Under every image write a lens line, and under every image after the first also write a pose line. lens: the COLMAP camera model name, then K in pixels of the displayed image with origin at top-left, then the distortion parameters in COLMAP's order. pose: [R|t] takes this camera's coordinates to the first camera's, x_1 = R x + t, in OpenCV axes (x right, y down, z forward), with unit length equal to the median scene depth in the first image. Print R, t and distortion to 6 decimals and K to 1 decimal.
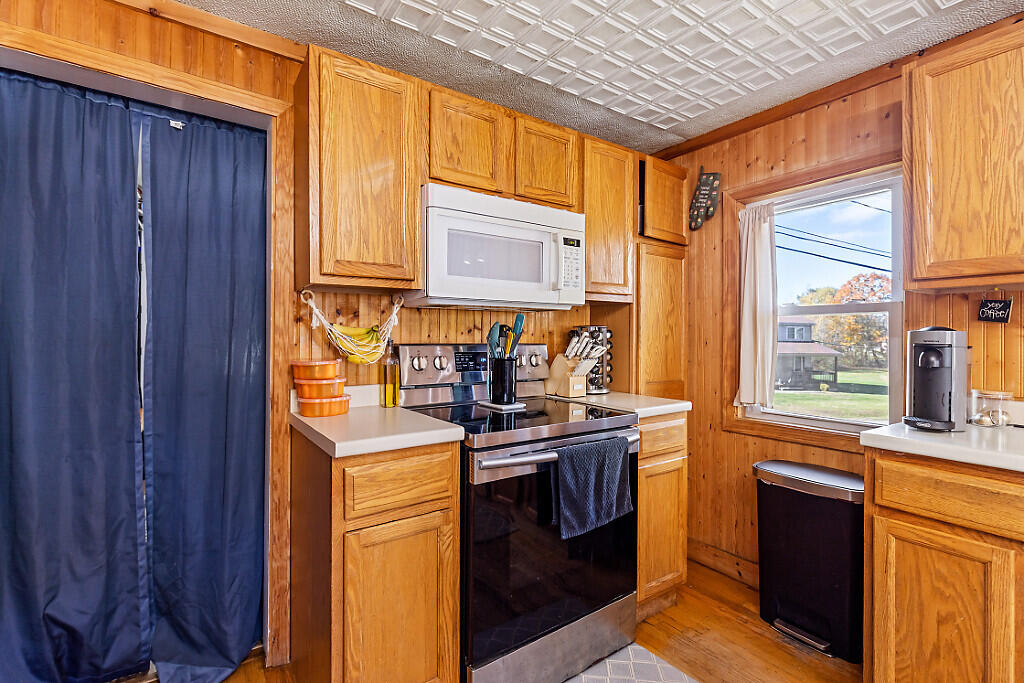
lens RADIAL K [[470.1, 0, 502.4], [0, 470.1, 335.8], [0, 0, 1]] dist [-0.001049, -0.000596]
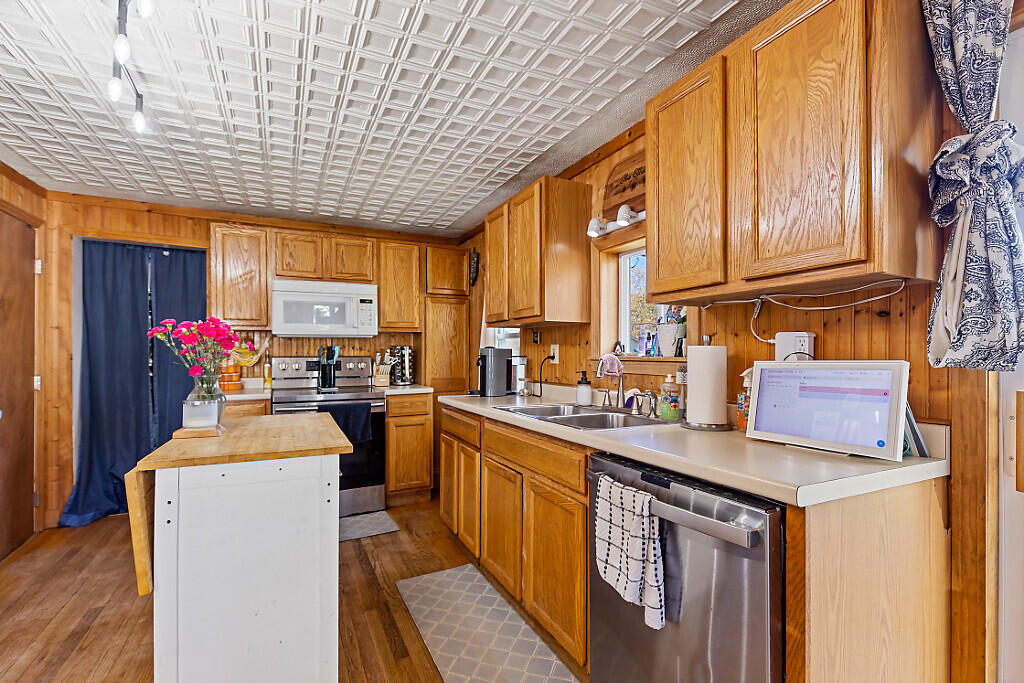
lens RADIAL K [[456.7, 0, 502.1], [0, 456.7, 351.7], [0, 0, 1]] dist [-0.003252, 0.000951]
pose [[0.990478, -0.006705, -0.137511, 1.110113], [0.007573, 0.999955, 0.005788, -0.008064], [0.137466, -0.006775, 0.990483, -0.852039]]
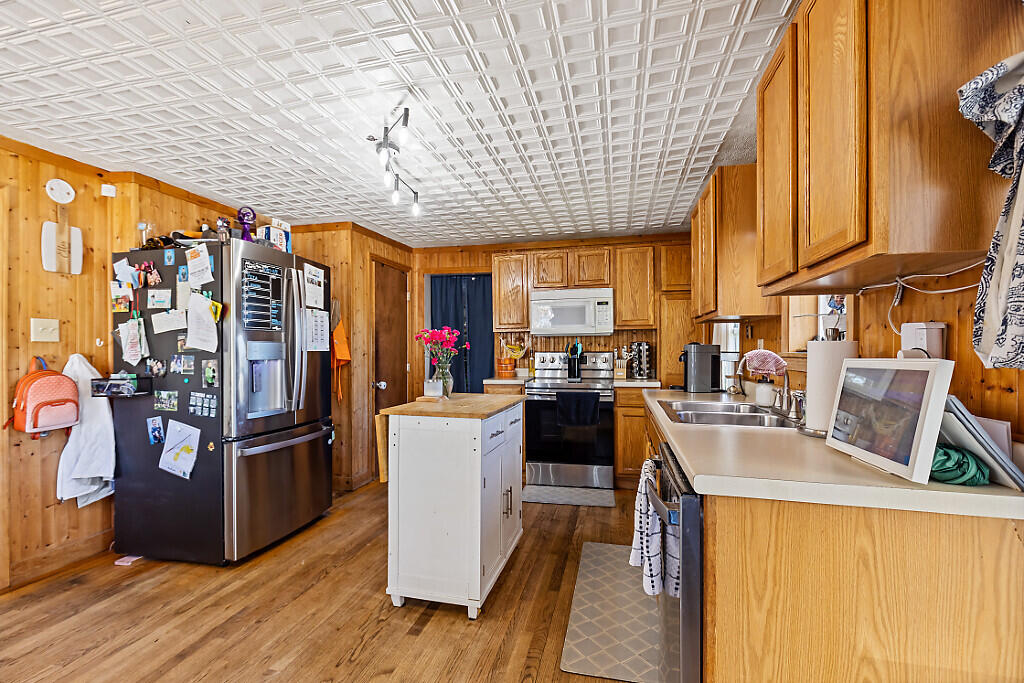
lens RADIAL K [[456.7, 0, 500.9], [0, 456.7, 348.0], [0, 0, 1]] dist [-0.003252, 0.000951]
pose [[0.668164, -0.009050, -0.743959, 1.630929], [0.014146, 0.999900, 0.000541, -0.007905], [0.743880, -0.010885, 0.668225, -0.843002]]
